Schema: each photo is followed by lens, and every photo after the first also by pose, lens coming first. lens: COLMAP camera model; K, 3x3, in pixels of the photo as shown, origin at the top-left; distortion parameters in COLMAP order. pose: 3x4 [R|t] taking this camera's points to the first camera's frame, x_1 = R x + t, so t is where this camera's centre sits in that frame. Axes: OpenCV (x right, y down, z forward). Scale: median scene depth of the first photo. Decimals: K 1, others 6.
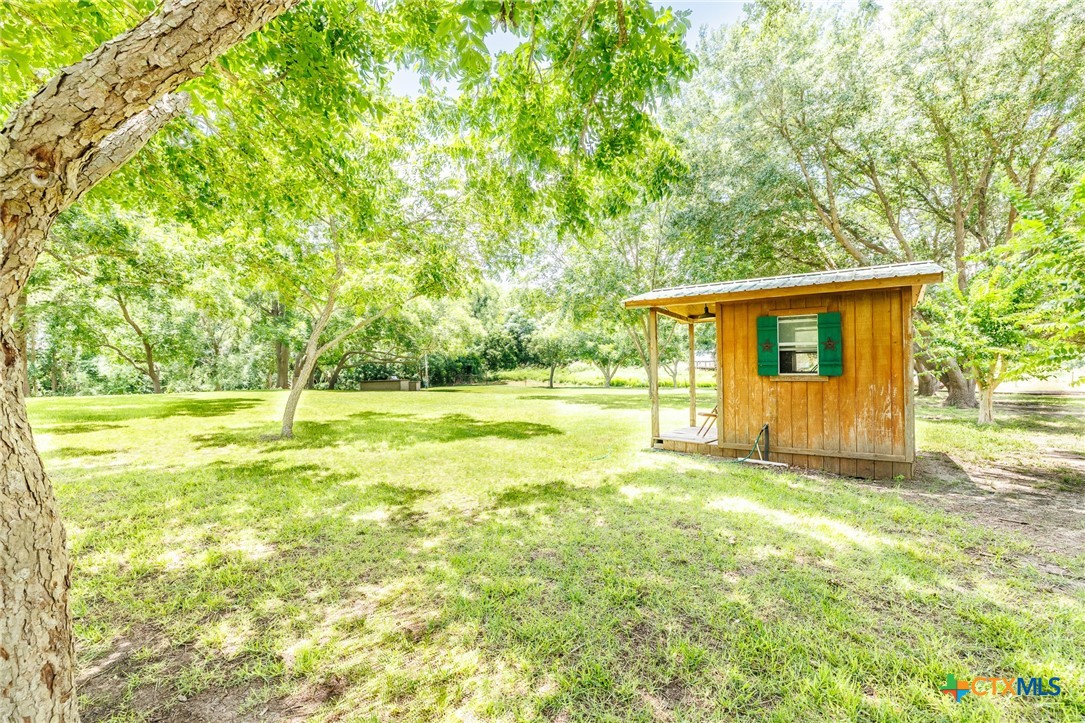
lens RADIAL K [[461.9, 0, 537.8], [0, 461.9, 365.0], [0, 0, 1]] dist [0.000826, -0.000293]
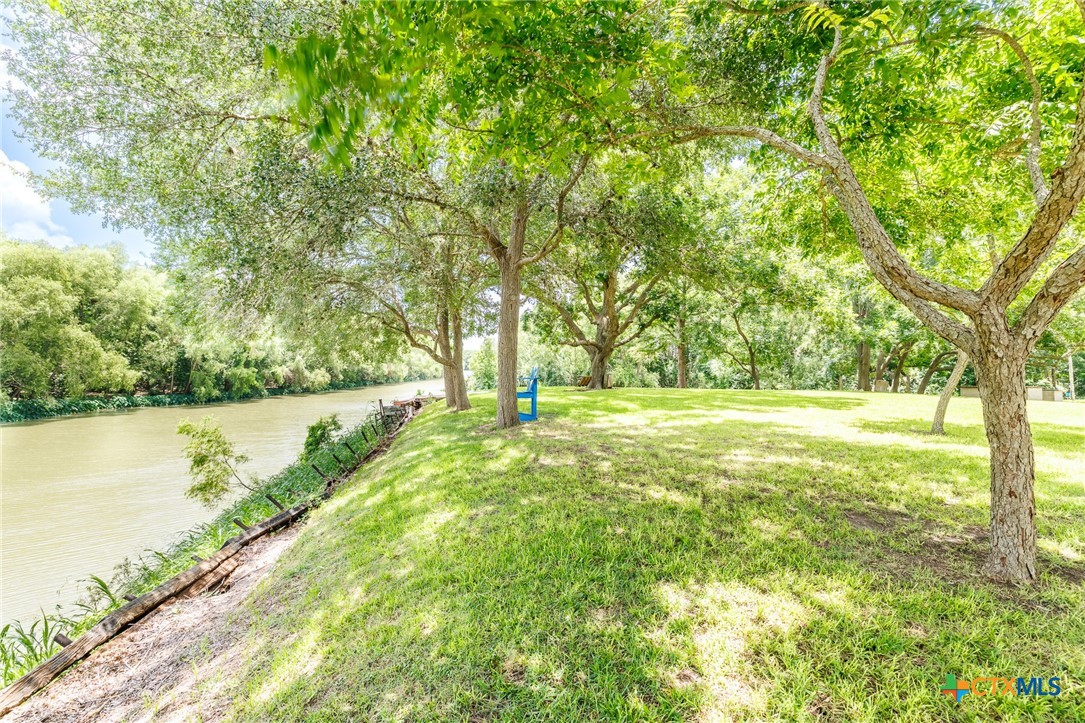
lens RADIAL K [[461.9, 0, 537.8], [0, 461.9, 365.0], [0, 0, 1]] dist [0.000826, -0.000293]
pose [[0.464587, -0.003182, -0.885522, -0.004823], [-0.000804, 0.999992, -0.004015, 0.000800], [0.885527, 0.002577, 0.464581, -0.115697]]
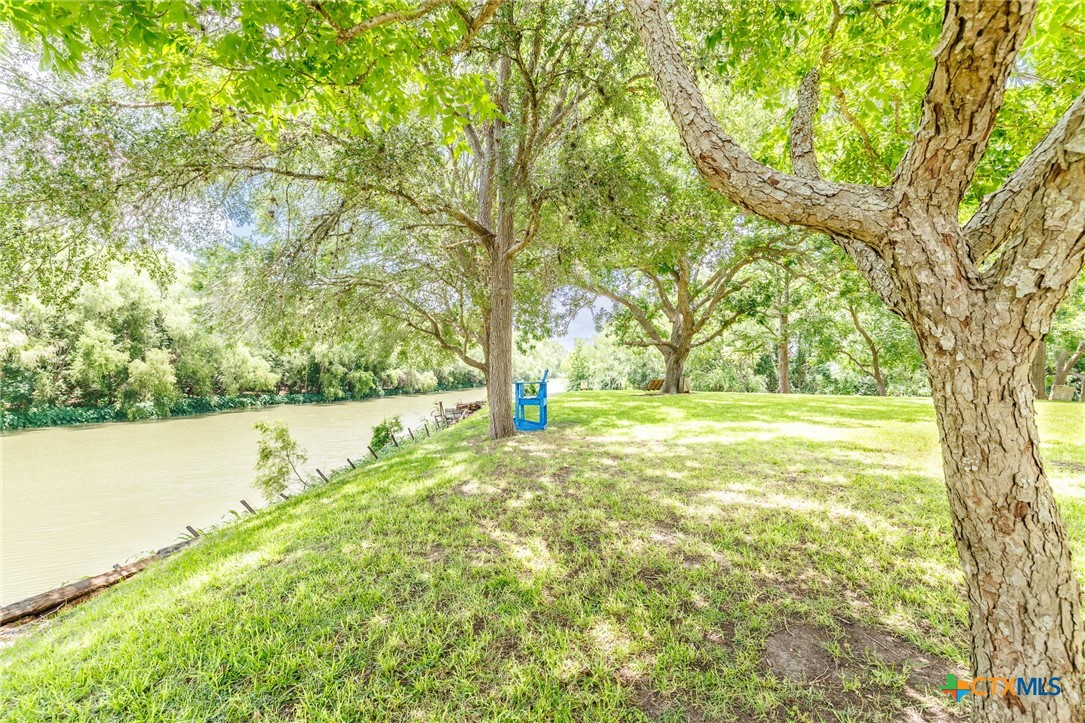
lens RADIAL K [[461.9, 0, 537.8], [0, 461.9, 365.0], [0, 0, 1]] dist [0.000826, -0.000293]
pose [[0.249521, -0.008736, -0.968330, -0.021250], [0.001331, 0.999961, -0.008679, 0.000005], [0.968369, 0.000877, 0.249523, -0.003271]]
